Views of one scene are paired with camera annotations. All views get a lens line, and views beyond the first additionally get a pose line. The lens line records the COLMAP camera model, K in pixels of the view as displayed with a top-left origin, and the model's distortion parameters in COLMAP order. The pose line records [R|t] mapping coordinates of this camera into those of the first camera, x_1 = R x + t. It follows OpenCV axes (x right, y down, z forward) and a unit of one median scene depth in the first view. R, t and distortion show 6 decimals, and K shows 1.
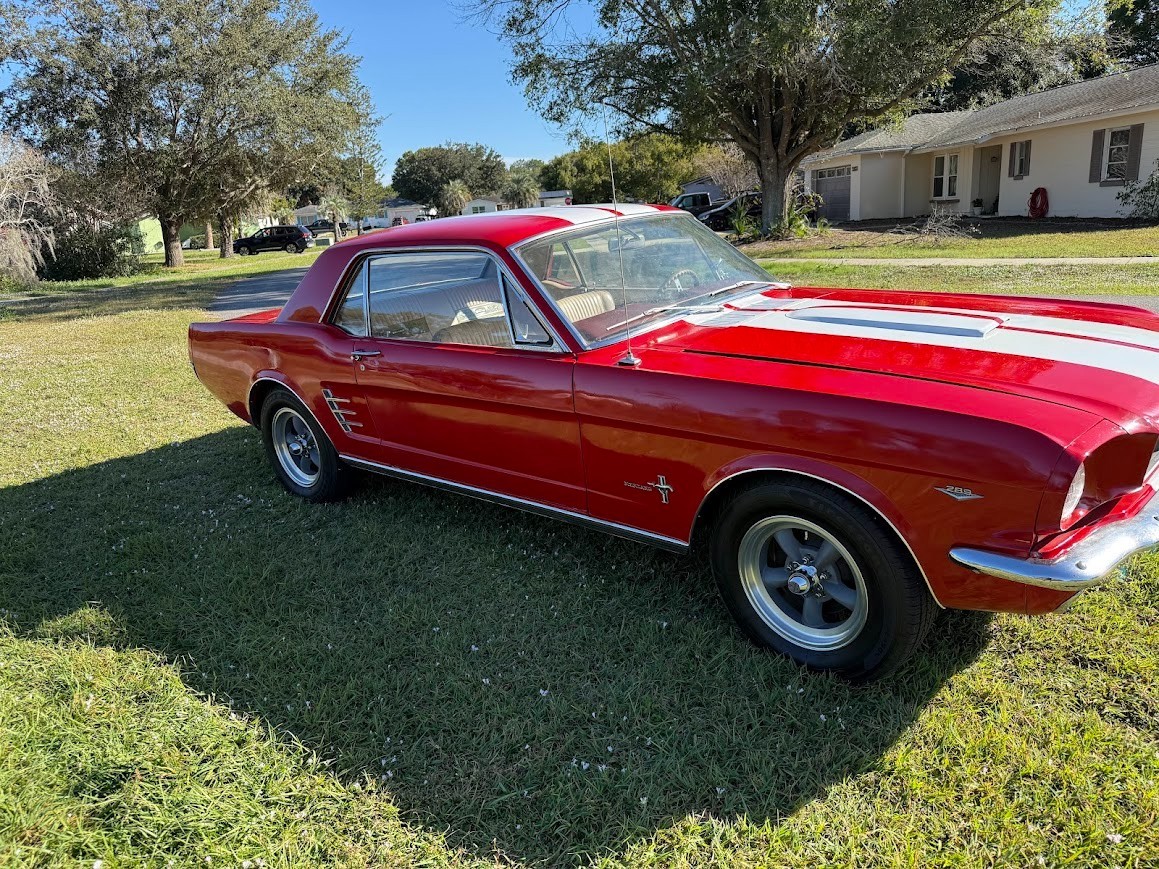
lens RADIAL K [[868.2, 0, 579.5], [0, 868.2, 434.5], [0, 0, 1]] dist [-0.004595, 0.000157]
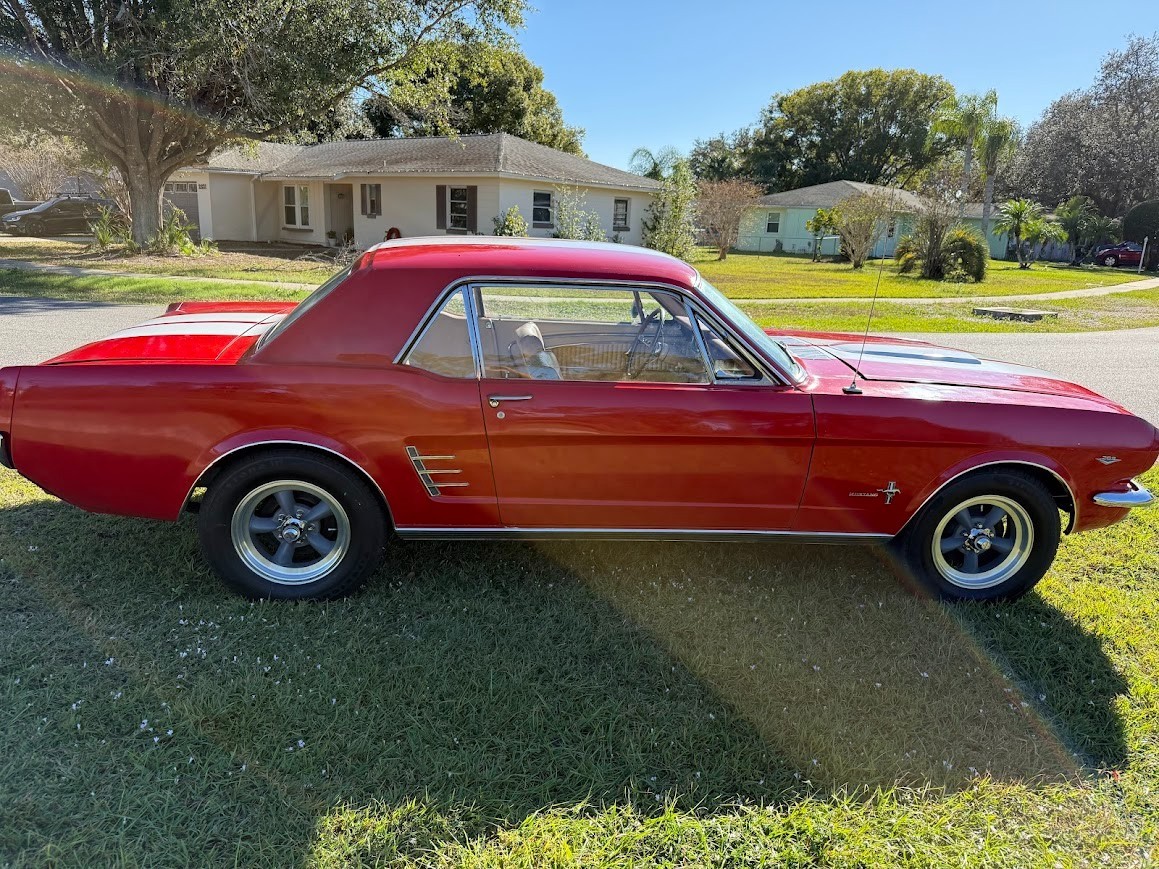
lens RADIAL K [[849.2, 0, 579.5], [0, 849.2, 420.4], [0, 0, 1]] dist [0.045979, -0.055464]
pose [[0.649760, -0.075136, 0.756417, -0.178301], [0.102249, 0.994698, 0.010973, -0.015652], [-0.753231, 0.070213, 0.653997, 0.086378]]
